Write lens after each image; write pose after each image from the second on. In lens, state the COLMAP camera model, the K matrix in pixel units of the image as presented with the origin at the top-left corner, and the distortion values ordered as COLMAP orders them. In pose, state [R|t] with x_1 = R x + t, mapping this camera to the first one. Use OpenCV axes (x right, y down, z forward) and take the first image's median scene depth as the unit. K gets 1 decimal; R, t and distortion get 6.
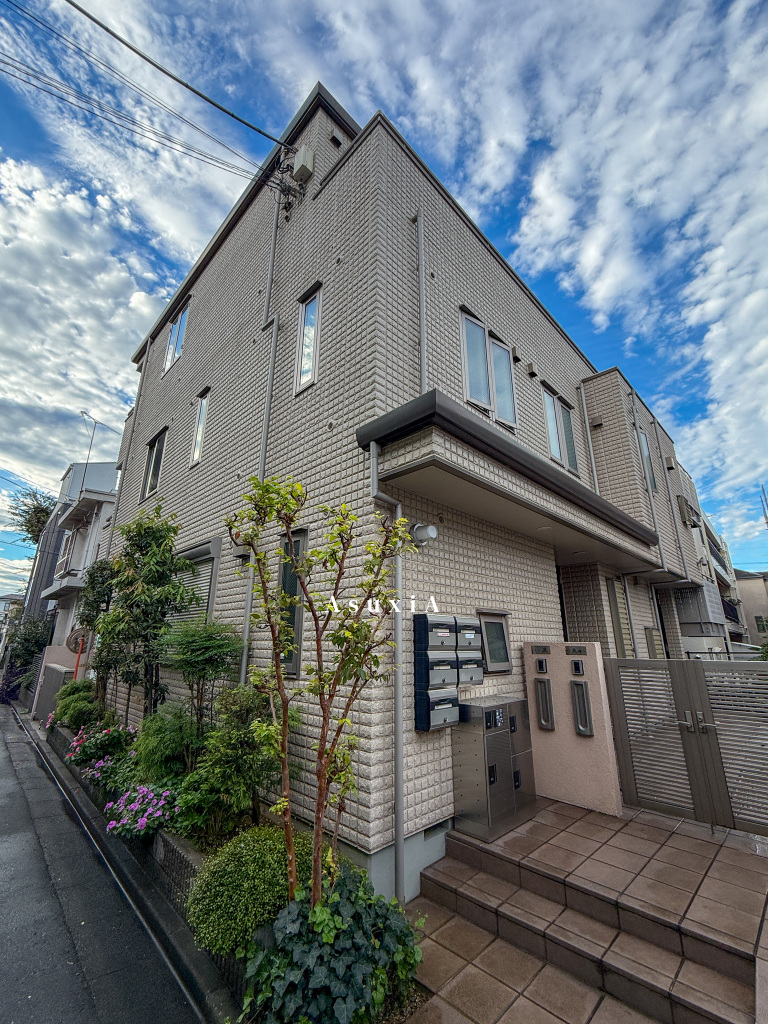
lens RADIAL K [[423.5, 0, 383.3], [0, 423.5, 514.4], [0, 0, 1]] dist [0.001406, 0.000600]
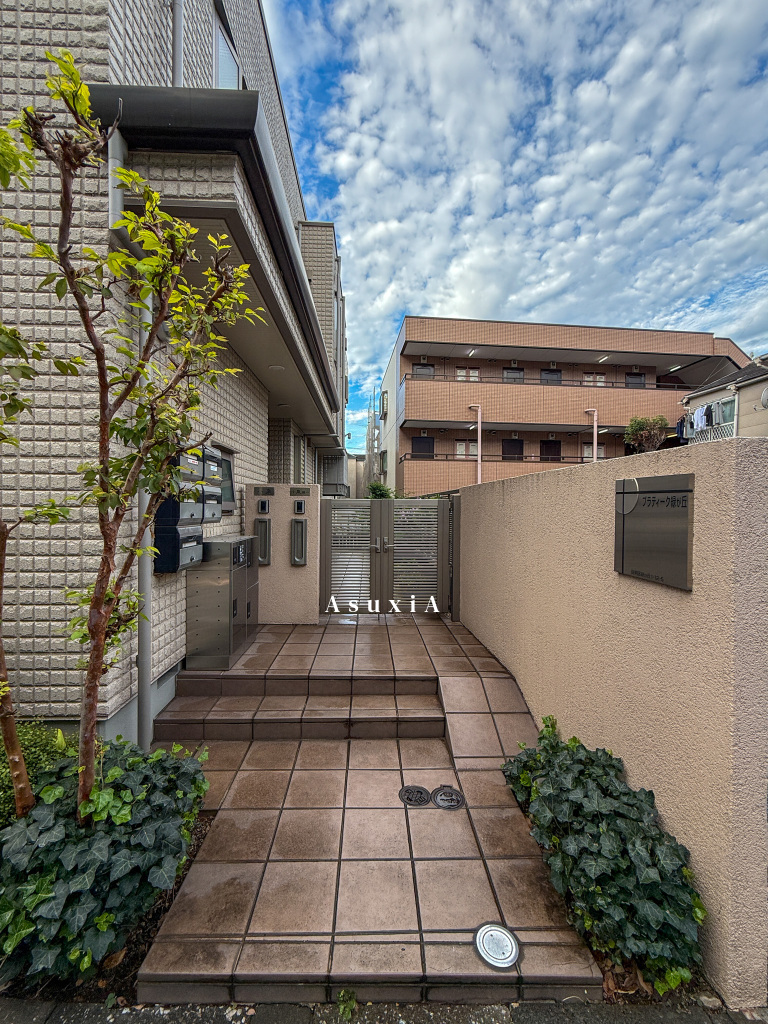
lens RADIAL K [[423.5, 0, 376.6], [0, 423.5, 512.7], [0, 0, 1]] dist [0.001406, 0.000600]
pose [[0.688104, -0.005125, 0.725594, -0.222982], [-0.214348, 0.953913, 0.210011, 0.146018], [-0.693230, -0.300039, 0.655293, 0.225667]]
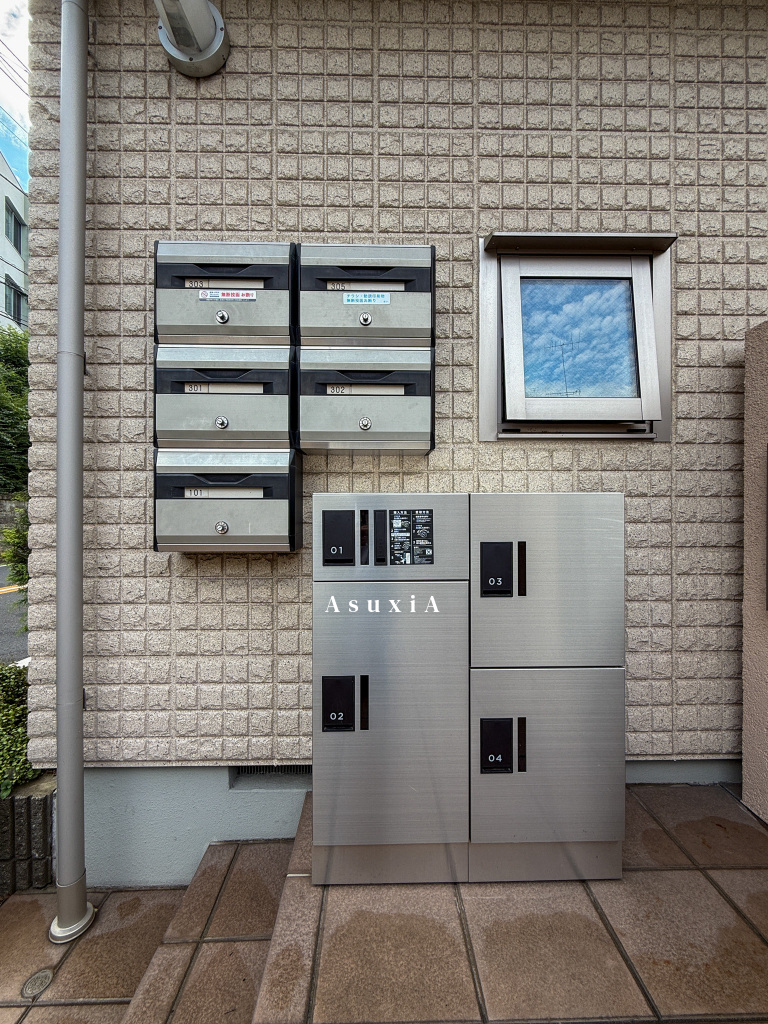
lens RADIAL K [[423.5, 0, 383.3], [0, 423.5, 509.0], [0, 0, 1]] dist [0.001406, 0.000600]
pose [[0.717563, -0.009284, -0.696432, 0.506678], [0.203621, 0.959022, 0.197014, 0.444514], [0.666064, -0.283178, 0.690049, 0.883985]]
